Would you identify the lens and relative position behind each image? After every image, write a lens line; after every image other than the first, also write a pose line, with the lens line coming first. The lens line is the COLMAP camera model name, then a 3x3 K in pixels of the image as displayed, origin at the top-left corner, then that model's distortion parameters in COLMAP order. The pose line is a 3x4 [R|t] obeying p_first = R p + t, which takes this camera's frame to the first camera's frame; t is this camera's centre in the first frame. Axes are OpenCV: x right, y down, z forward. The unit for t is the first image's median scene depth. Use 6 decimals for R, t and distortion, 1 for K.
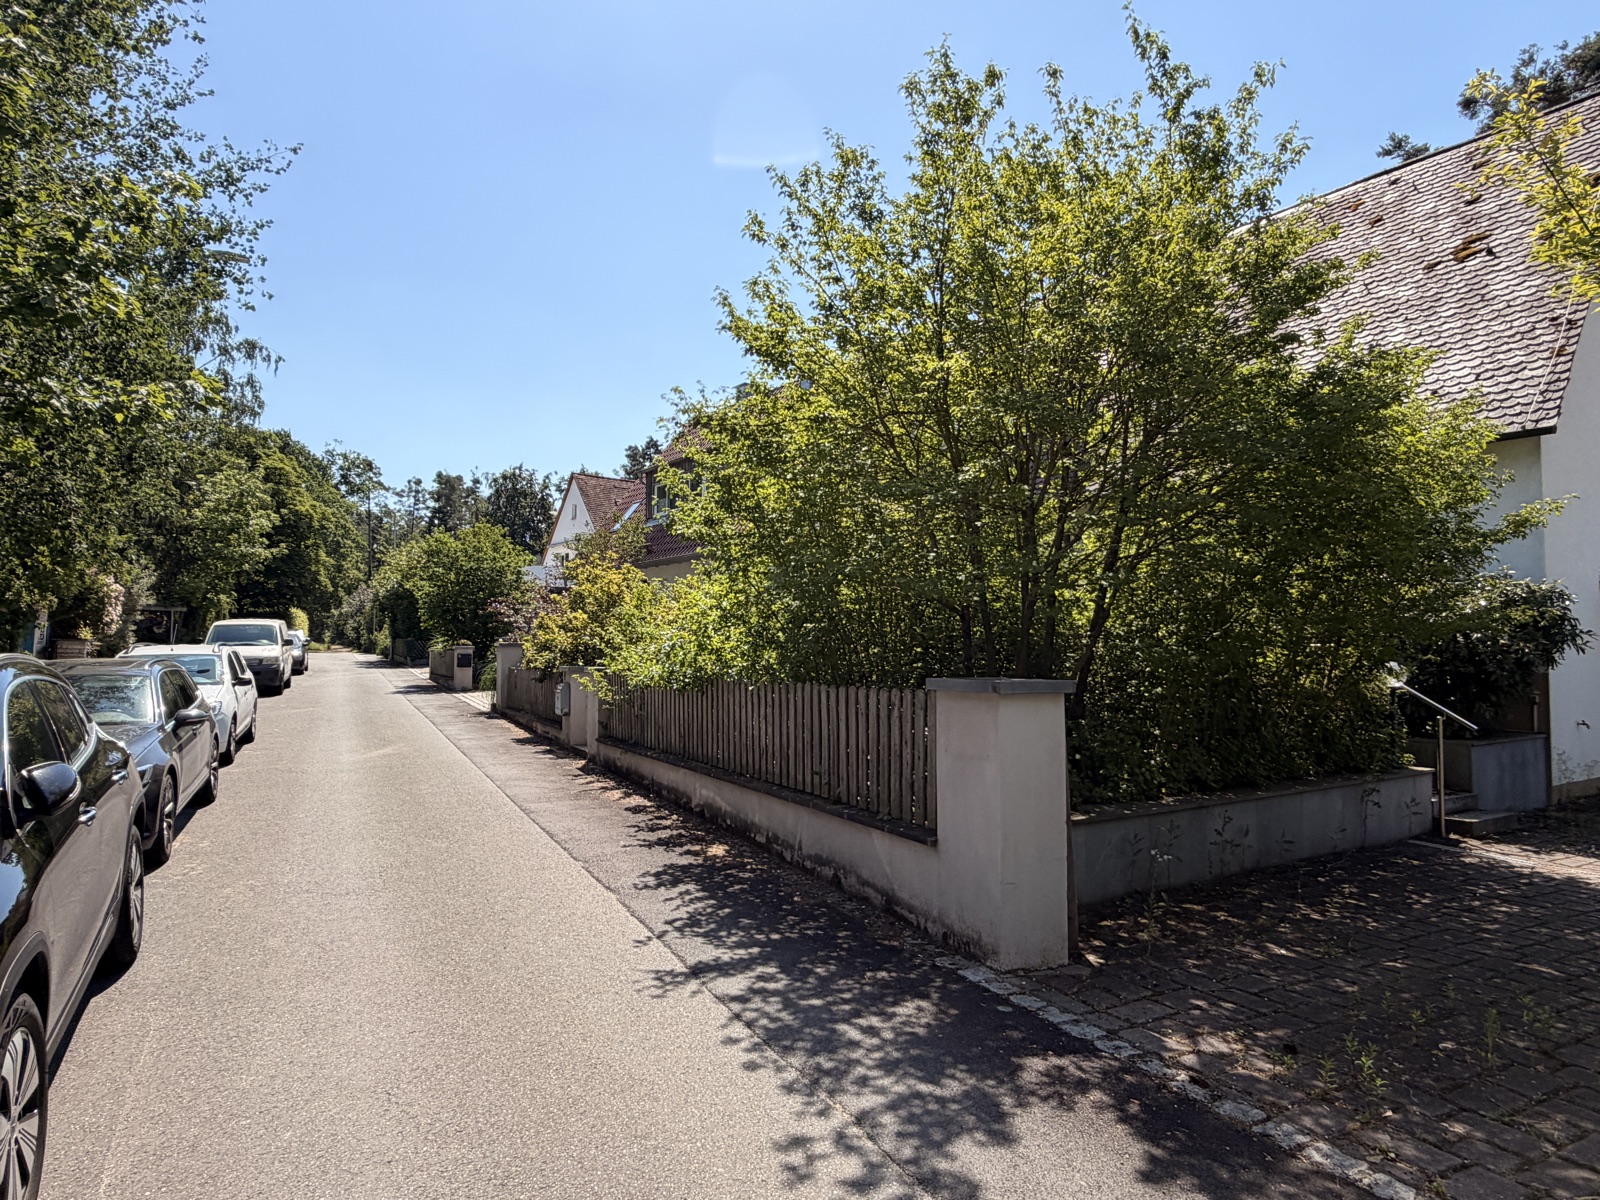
lens RADIAL K [[979.5, 0, 792.1], [0, 979.5, 606.6], [0, 0, 1]] dist [0.006449, -0.001407]
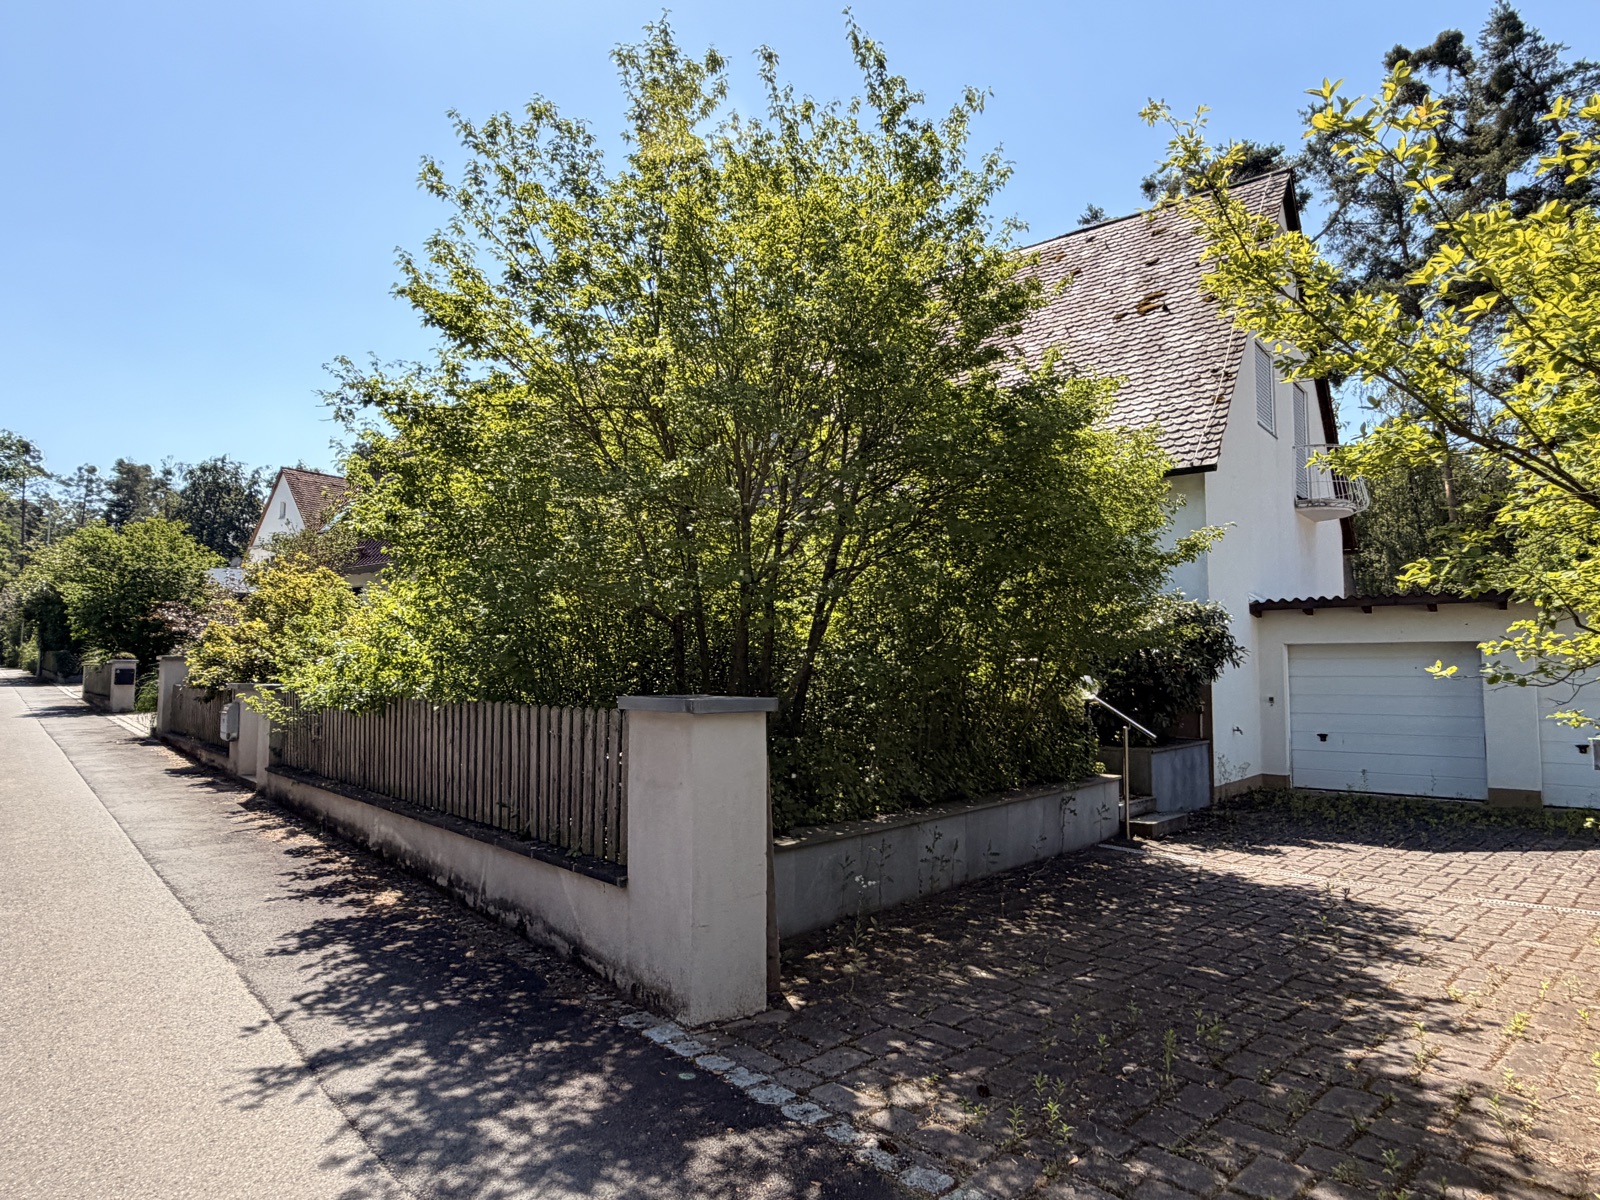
lens RADIAL K [[982.9, 0, 800.9], [0, 982.9, 590.2], [0, 0, 1]] dist [0.005605, -0.000054]
pose [[0.965495, 0.019487, 0.259692, 0.064573], [-0.011500, 0.999414, -0.032241, 0.003452], [-0.260168, 0.028142, 0.965153, 0.093754]]
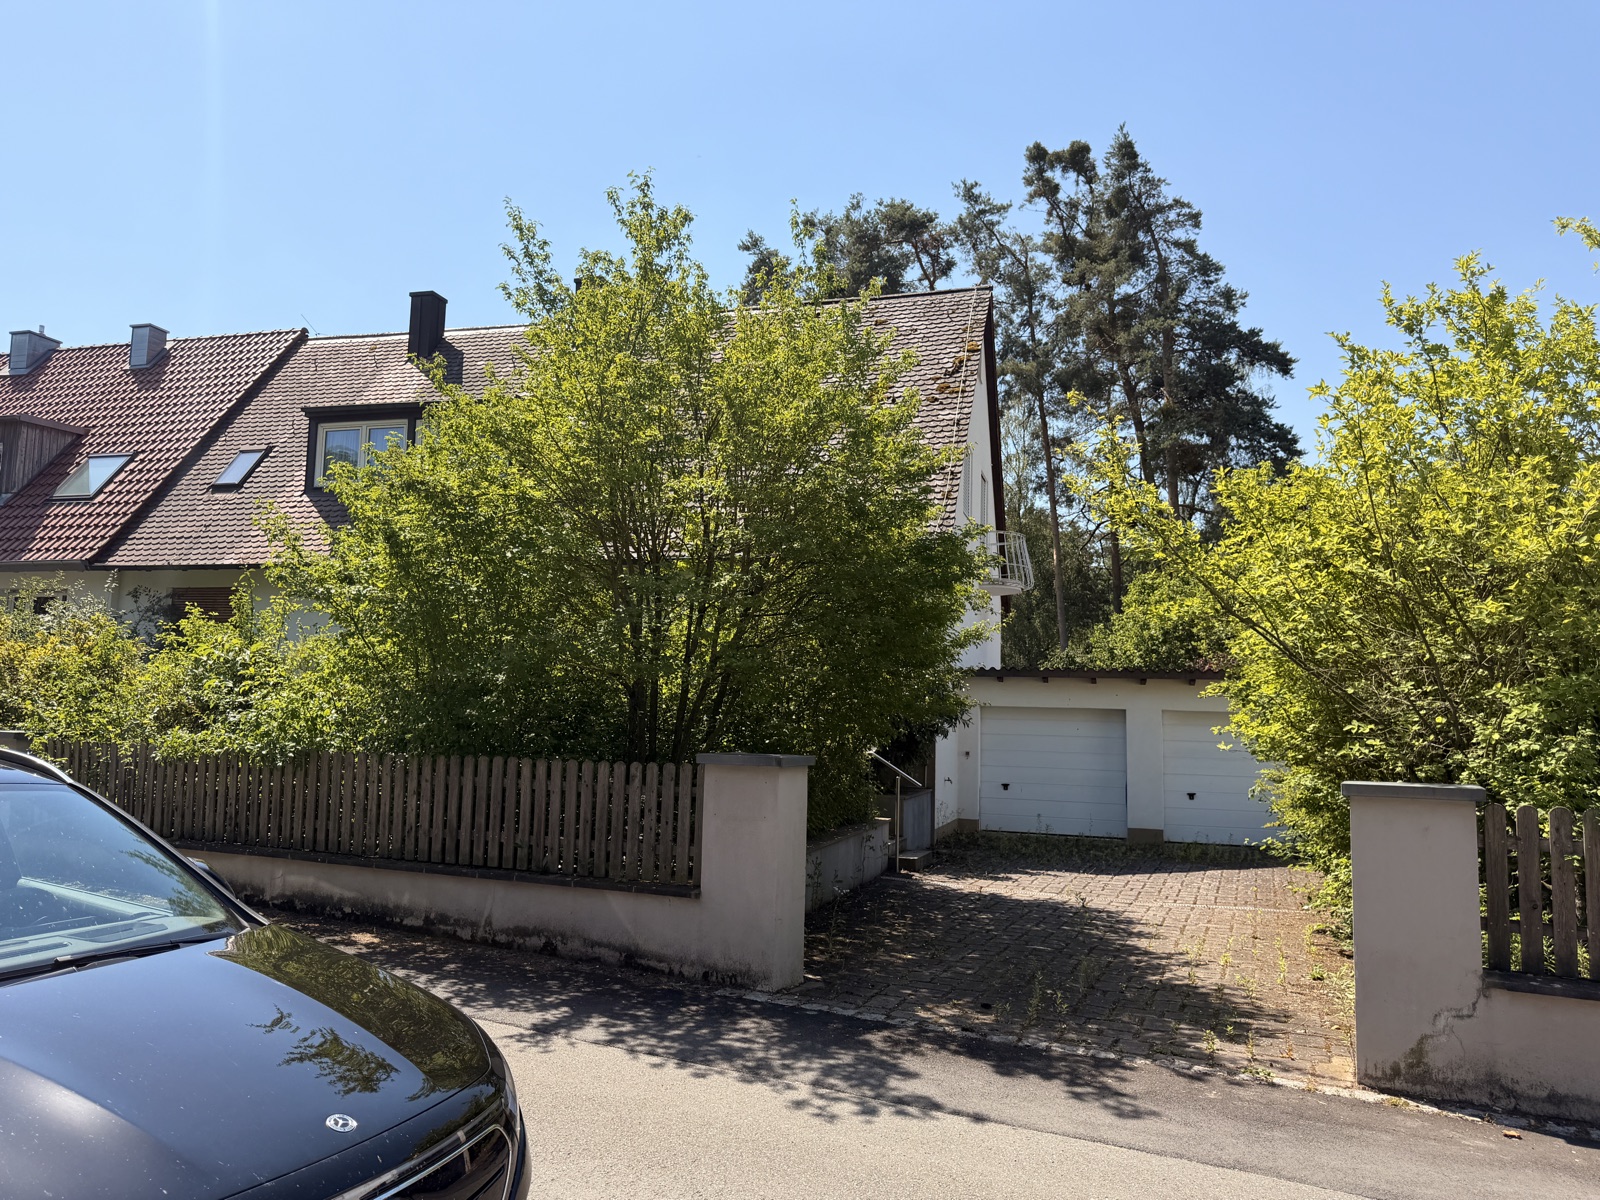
lens RADIAL K [[1125.1, 0, 803.3], [0, 1125.1, 595.6], [0, 0, 1]] dist [0.071007, -0.076790]
pose [[0.795880, 0.079482, 0.600215, -0.613978], [-0.050173, 0.996594, -0.065442, -0.041062], [-0.603372, 0.021969, 0.797157, -0.185184]]
